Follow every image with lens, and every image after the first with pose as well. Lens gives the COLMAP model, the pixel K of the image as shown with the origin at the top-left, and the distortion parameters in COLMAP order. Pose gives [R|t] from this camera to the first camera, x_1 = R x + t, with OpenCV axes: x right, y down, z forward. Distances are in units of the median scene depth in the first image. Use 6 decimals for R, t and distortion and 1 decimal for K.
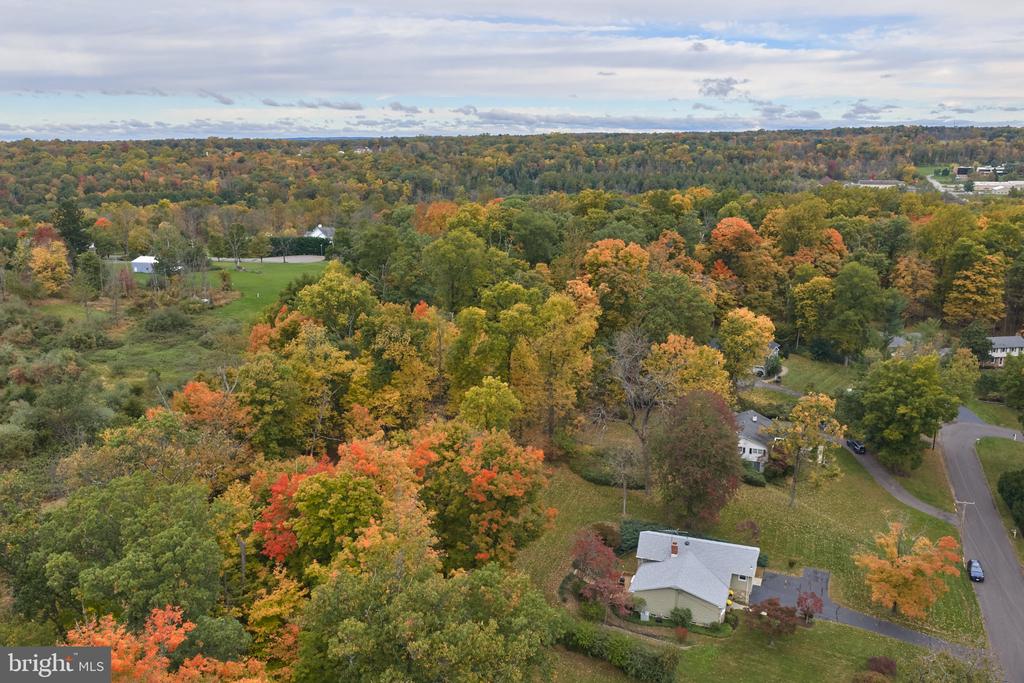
lens RADIAL K [[841.4, 0, 513.5], [0, 841.4, 342.3], [0, 0, 1]] dist [0.010021, -0.018624]
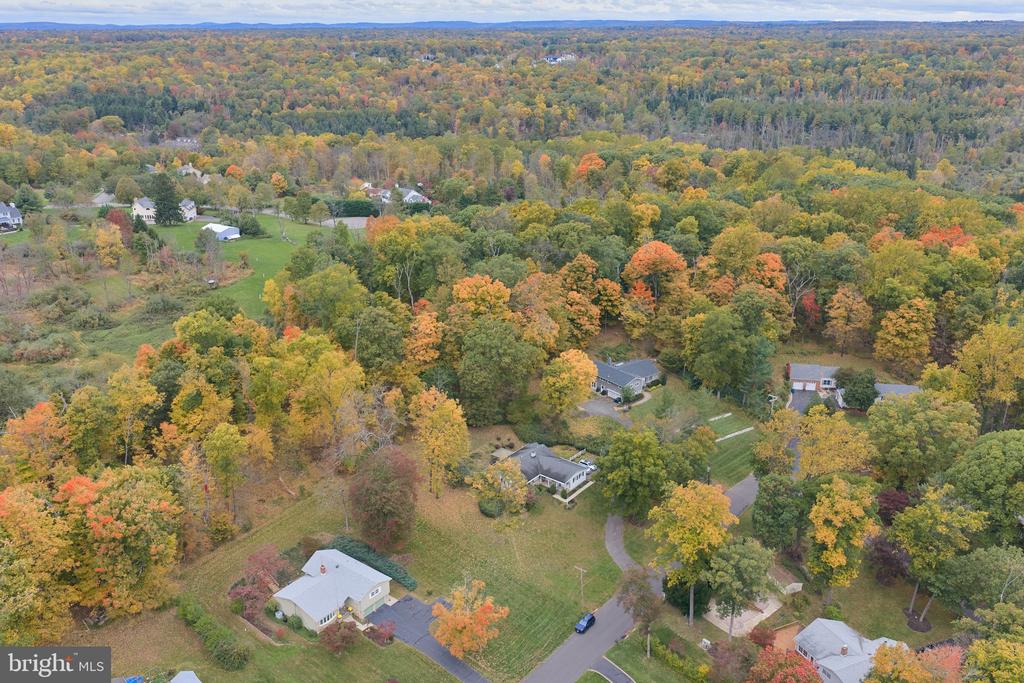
lens RADIAL K [[841.4, 0, 512.9], [0, 841.4, 342.9], [0, 0, 1]] dist [0.010021, -0.018624]
pose [[0.958211, 0.109784, -0.264157, 0.431540], [-0.075176, 0.987609, 0.137755, -0.175743], [0.276007, -0.112140, 0.954591, -0.094206]]
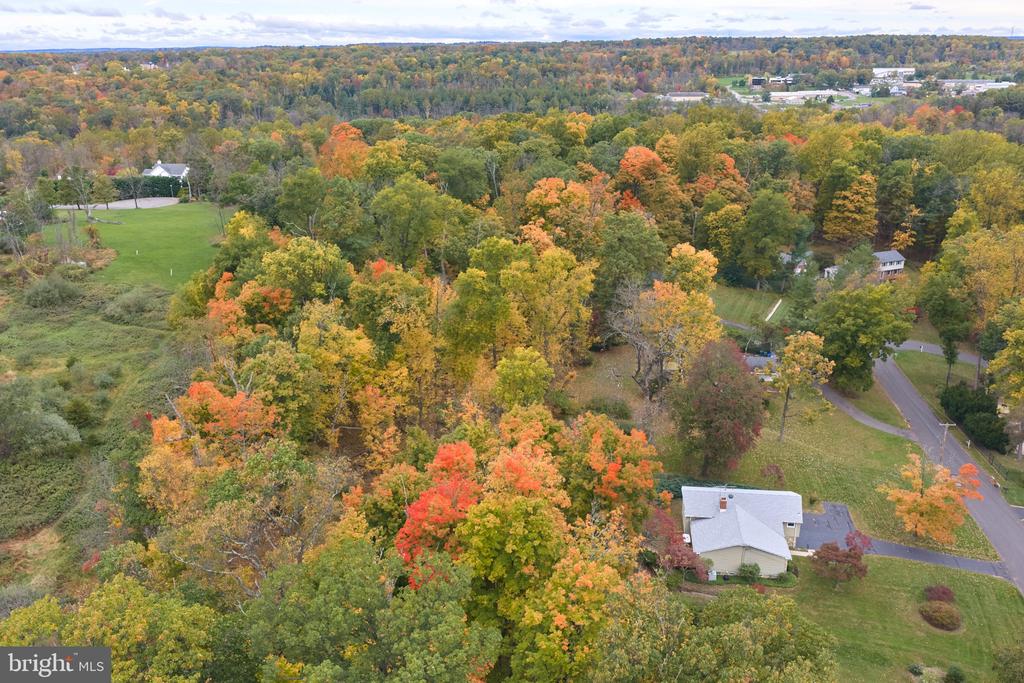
lens RADIAL K [[841.4, 0, 511.9], [0, 841.4, 345.5], [0, 0, 1]] dist [0.010021, -0.018624]
pose [[0.972471, -0.081409, 0.218343, -0.138426], [0.058791, 0.992393, 0.108166, -0.035728], [-0.225488, -0.092352, 0.969859, 0.051958]]
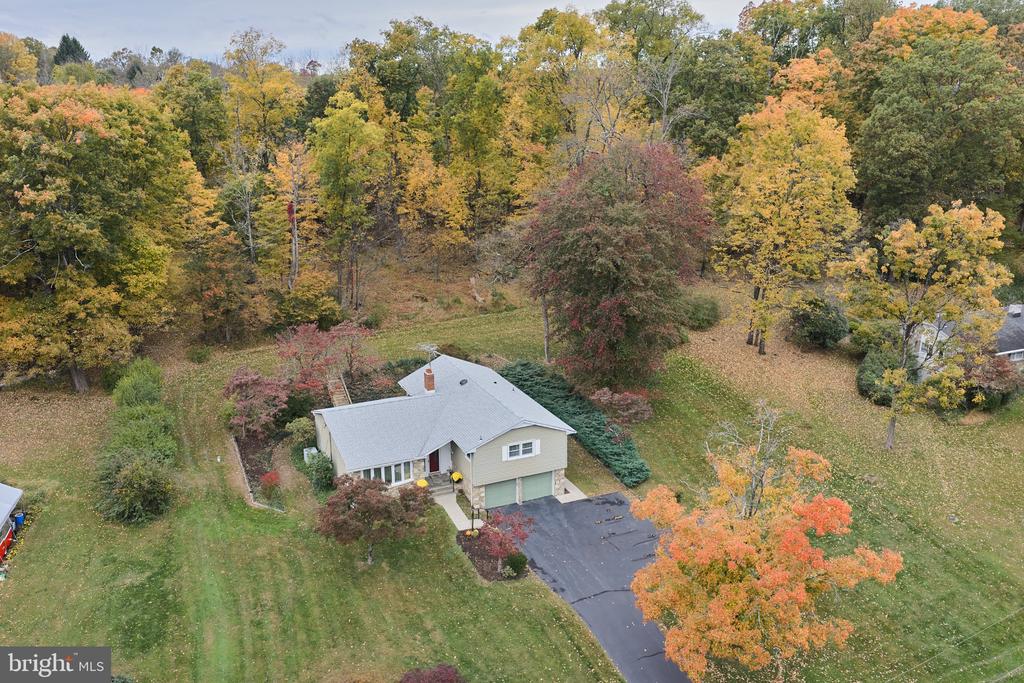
lens RADIAL K [[841.4, 0, 510.2], [0, 841.4, 349.4], [0, 0, 1]] dist [0.010021, -0.018624]
pose [[0.702006, 0.210063, -0.680486, 0.327898], [-0.163433, 0.977527, 0.133157, 0.075057], [0.693165, 0.017736, 0.720561, 0.336498]]
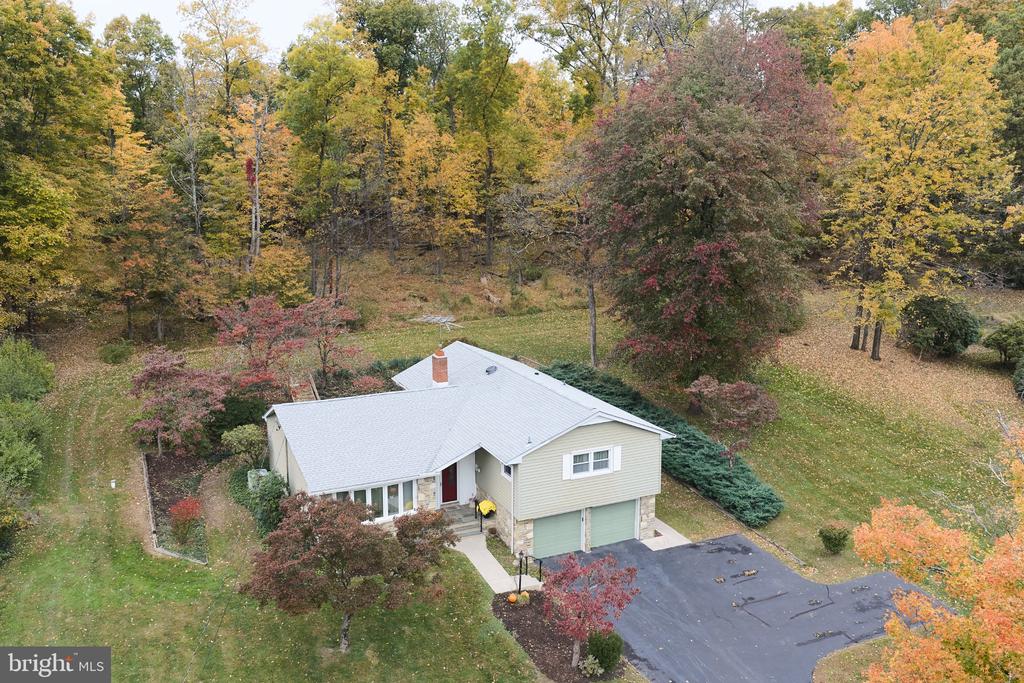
lens RADIAL K [[841.4, 0, 509.3], [0, 841.4, 338.8], [0, 0, 1]] dist [0.010021, -0.018624]
pose [[0.713078, 0.141771, -0.686601, 0.253497], [-0.166735, 0.985535, 0.030331, 0.115465], [0.680970, 0.092852, 0.726401, 0.398486]]
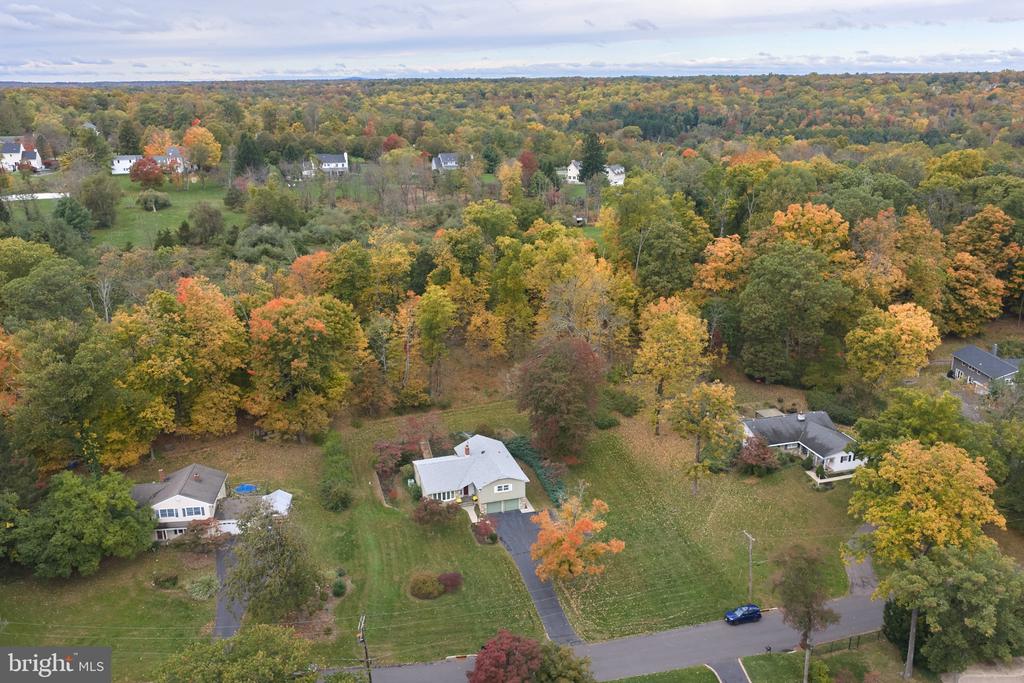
lens RADIAL K [[841.4, 0, 511.8], [0, 841.4, 346.4], [0, 0, 1]] dist [0.010021, -0.018624]
pose [[0.606501, 0.242237, -0.757283, 0.590013], [-0.180237, 0.969551, 0.165787, -0.058140], [0.774384, 0.035941, 0.631694, 0.153659]]
